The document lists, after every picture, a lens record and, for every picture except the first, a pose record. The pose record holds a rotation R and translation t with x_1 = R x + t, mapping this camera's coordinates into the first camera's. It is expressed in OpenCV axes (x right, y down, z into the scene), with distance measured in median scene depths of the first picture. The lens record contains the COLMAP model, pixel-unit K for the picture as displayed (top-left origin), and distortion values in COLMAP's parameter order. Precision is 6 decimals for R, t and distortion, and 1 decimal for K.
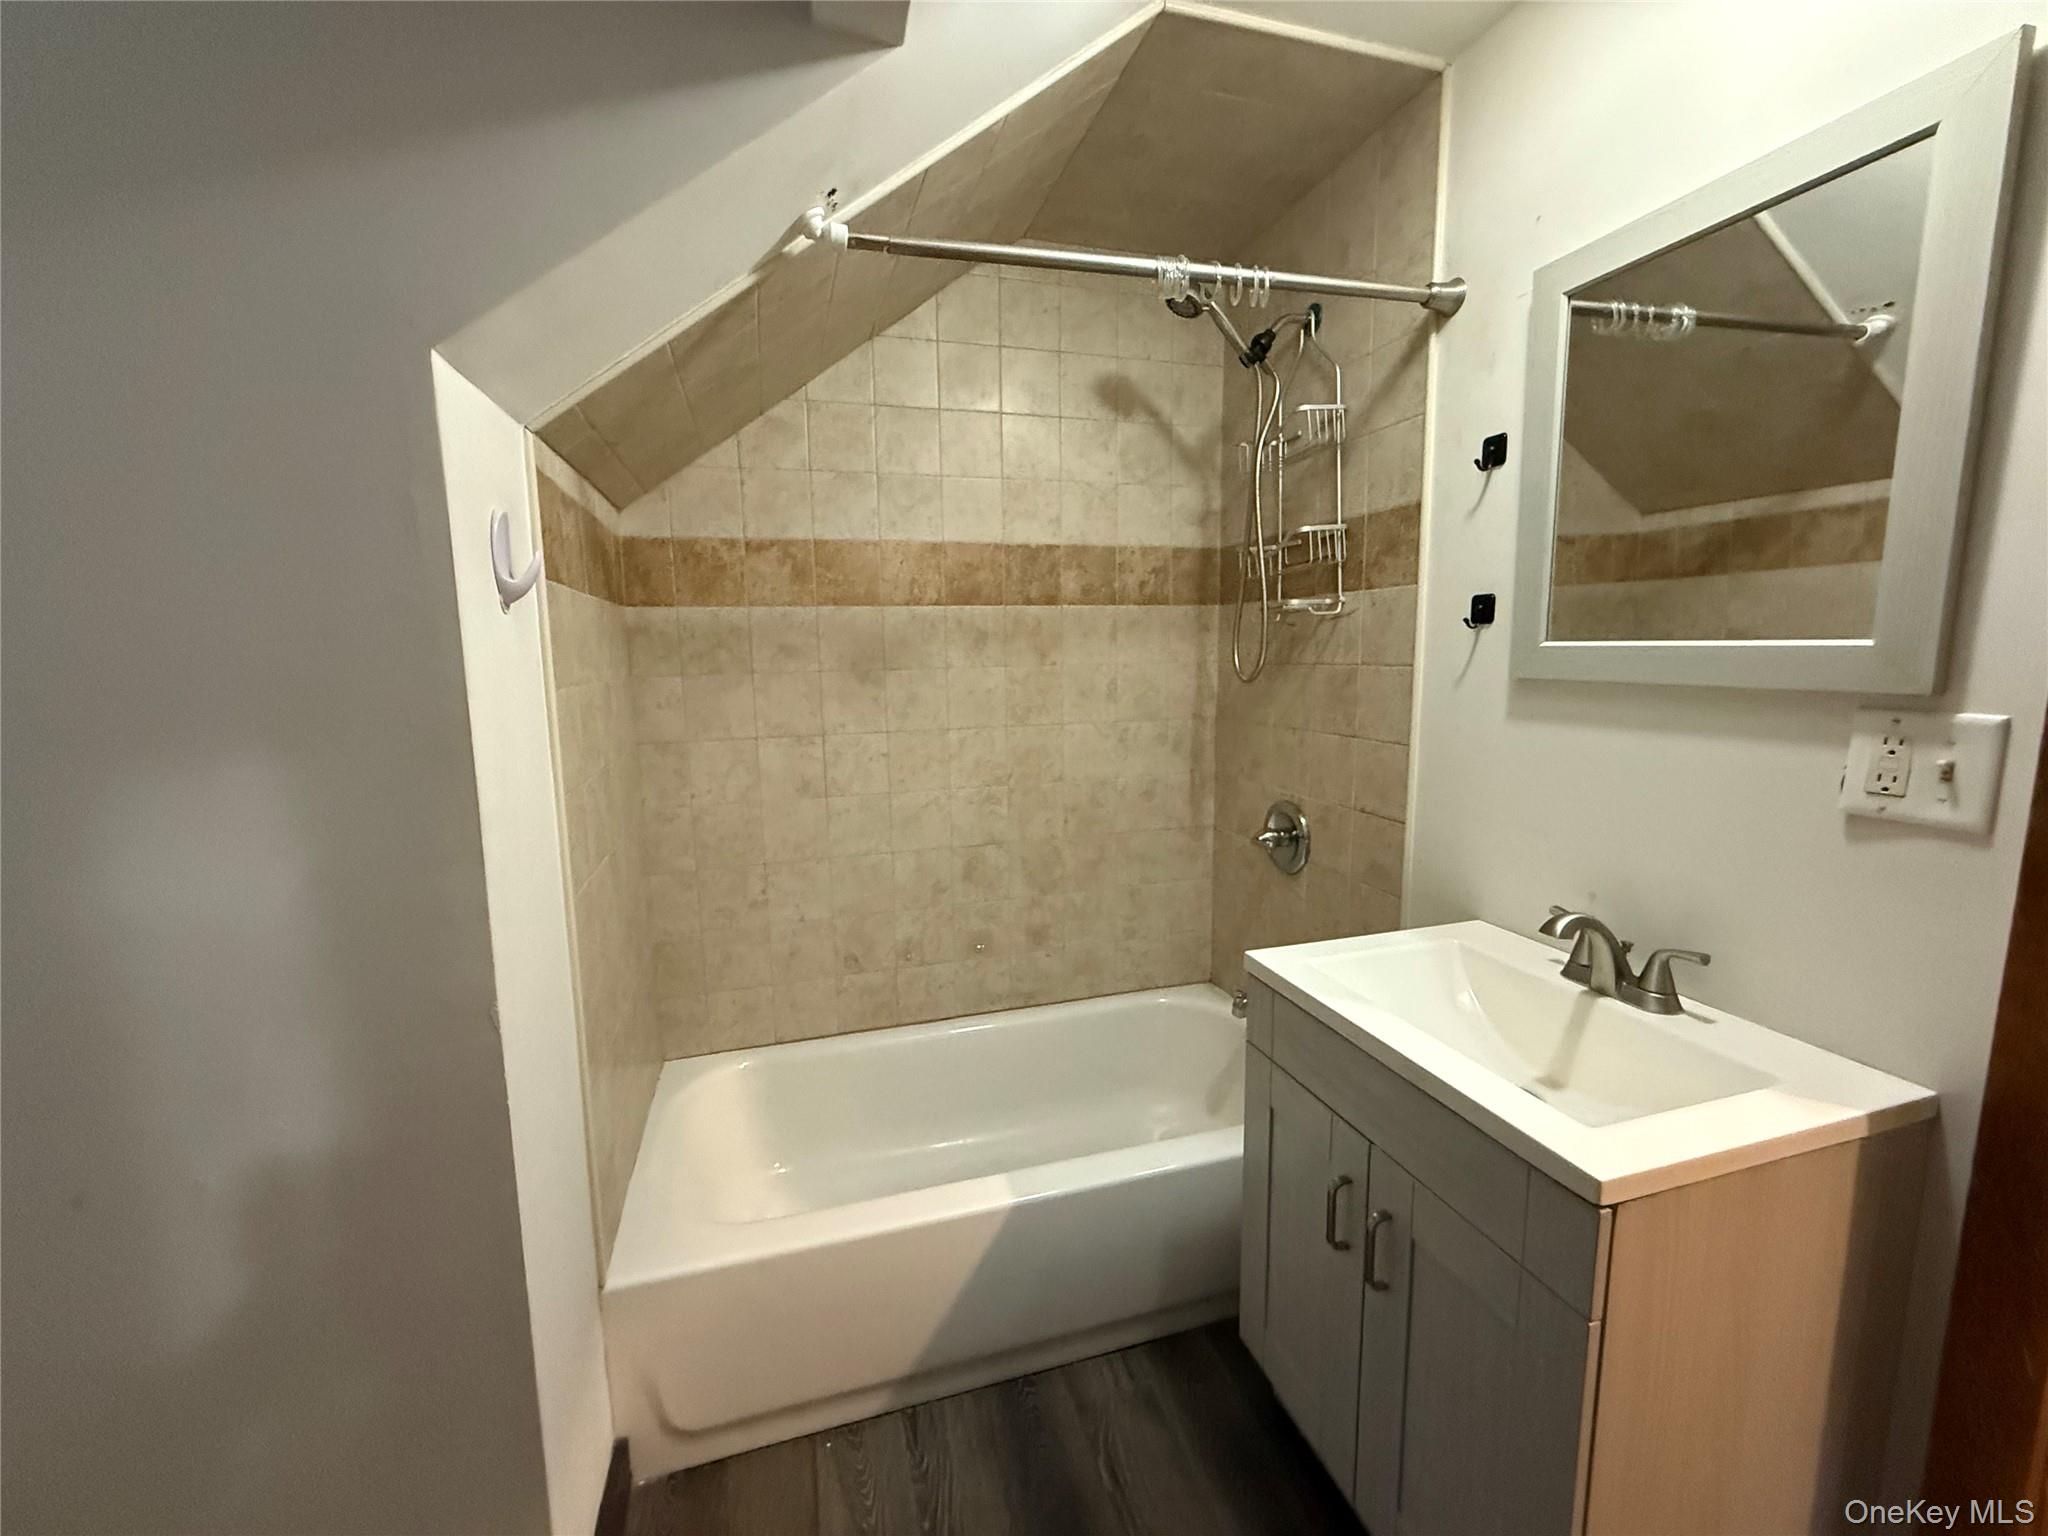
lens RADIAL K [[818.6, 0, 1022.4], [0, 818.6, 770.1], [0, 0, 1]] dist [0.002275, 0.000041]
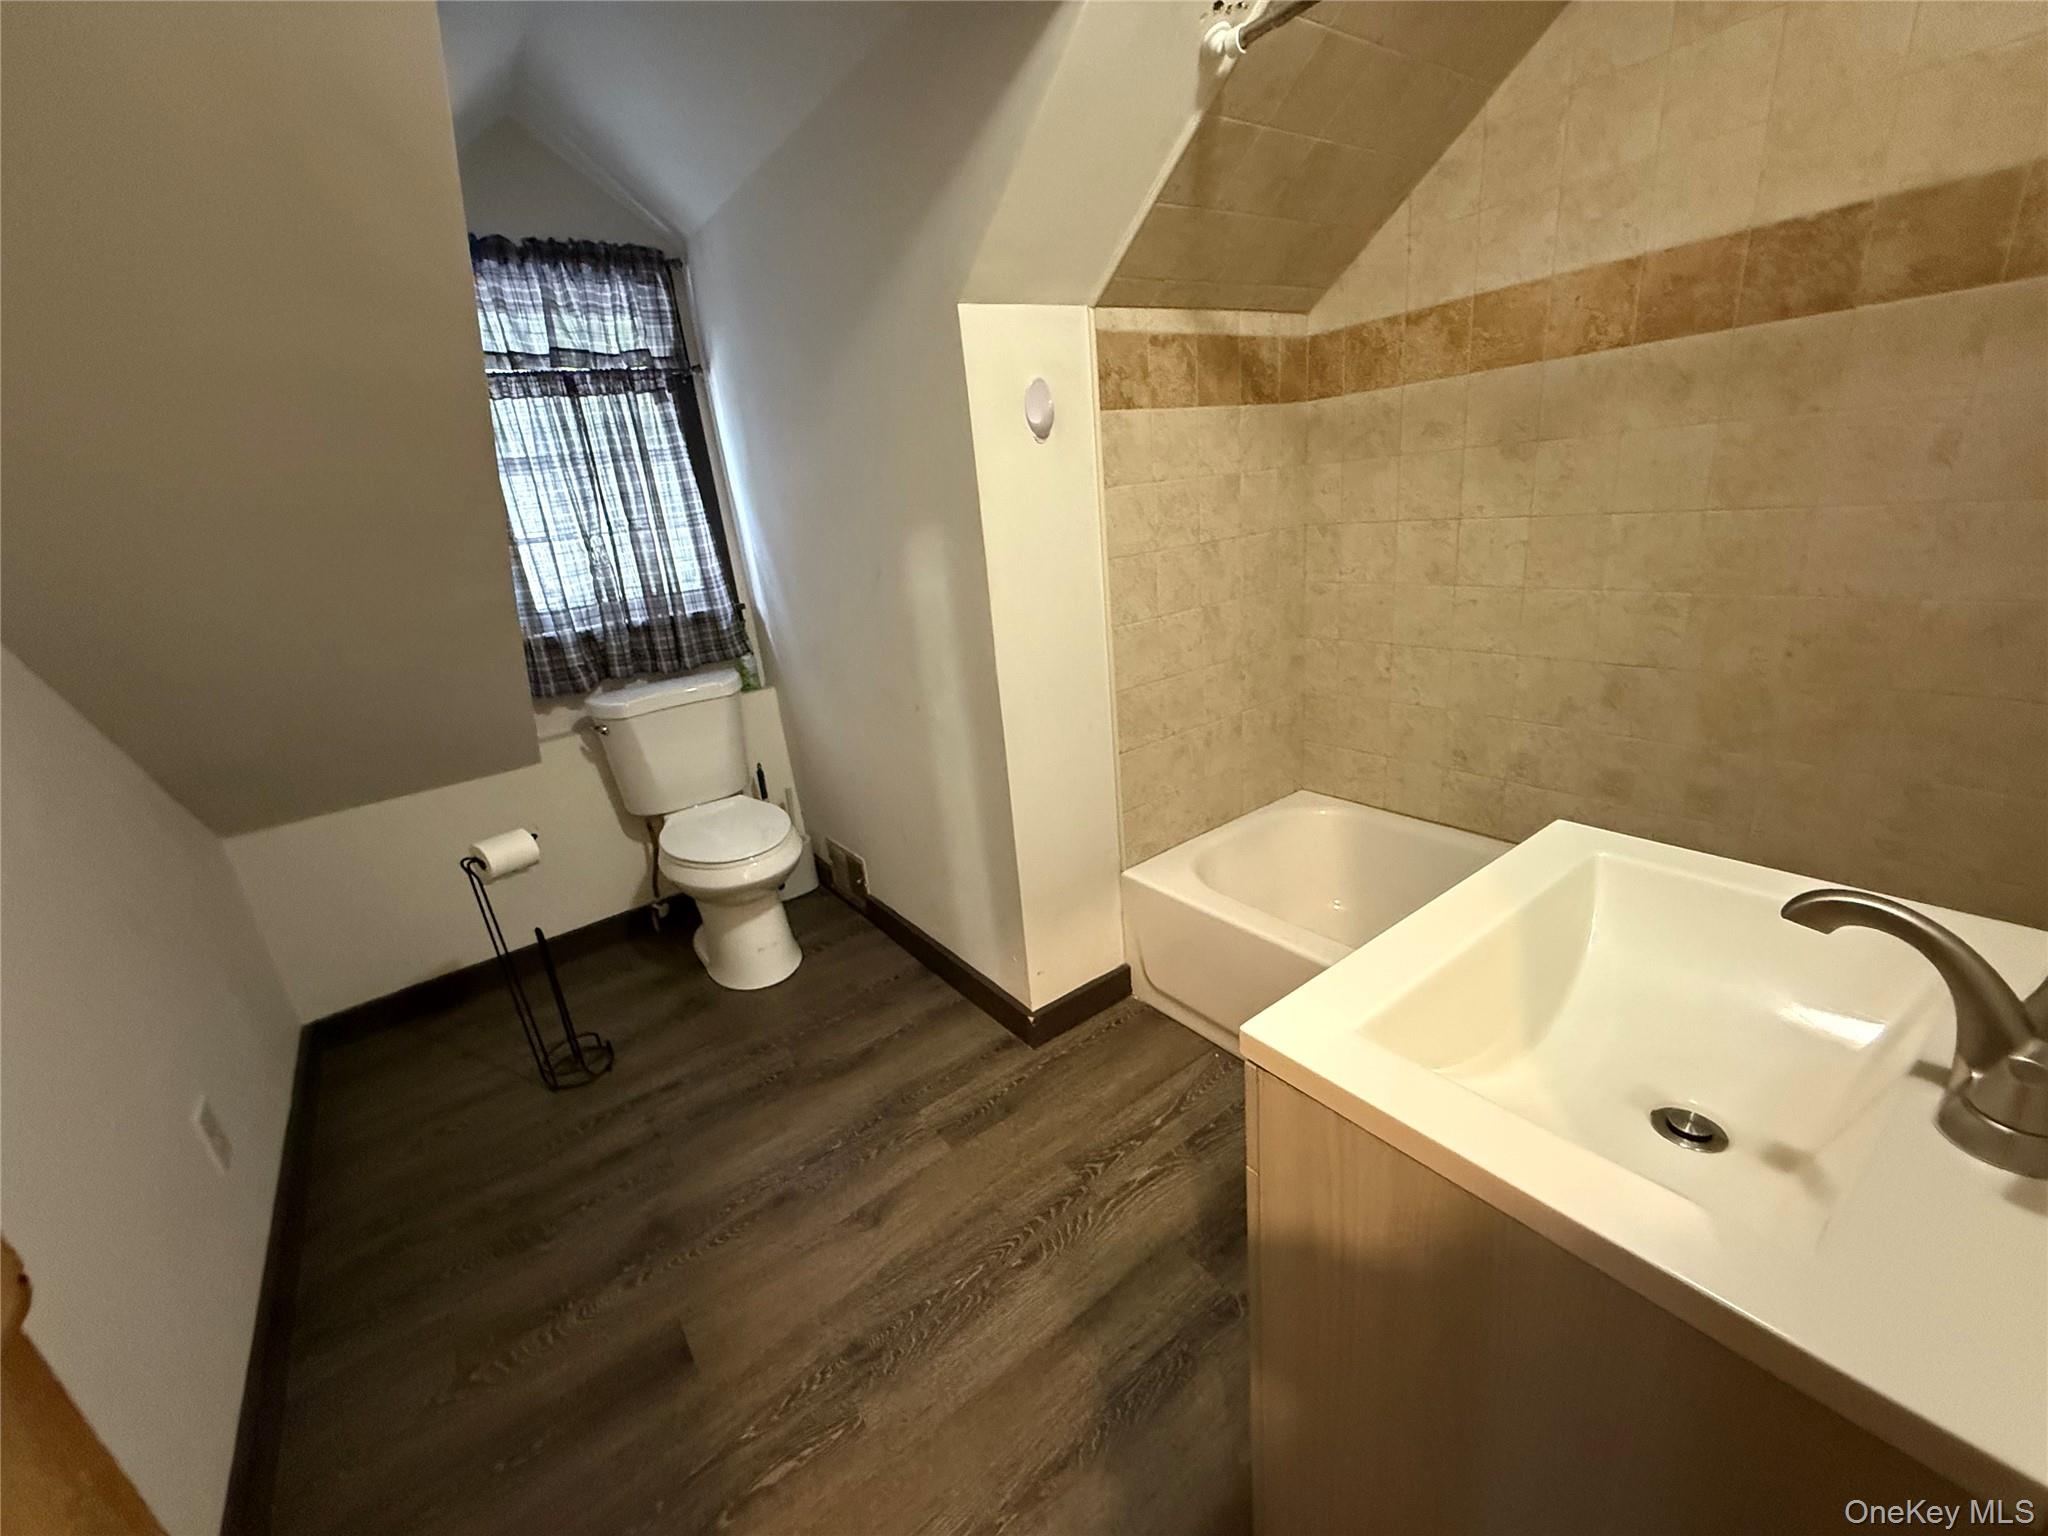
lens RADIAL K [[818.6, 0, 1024.3], [0, 818.6, 767.8], [0, 0, 1]] dist [0.002275, 0.000041]
pose [[0.343473, 0.287773, -0.893987, 0.521967], [-0.045513, 0.955880, 0.290210, -0.018757], [0.938059, -0.058991, 0.341417, 0.175866]]
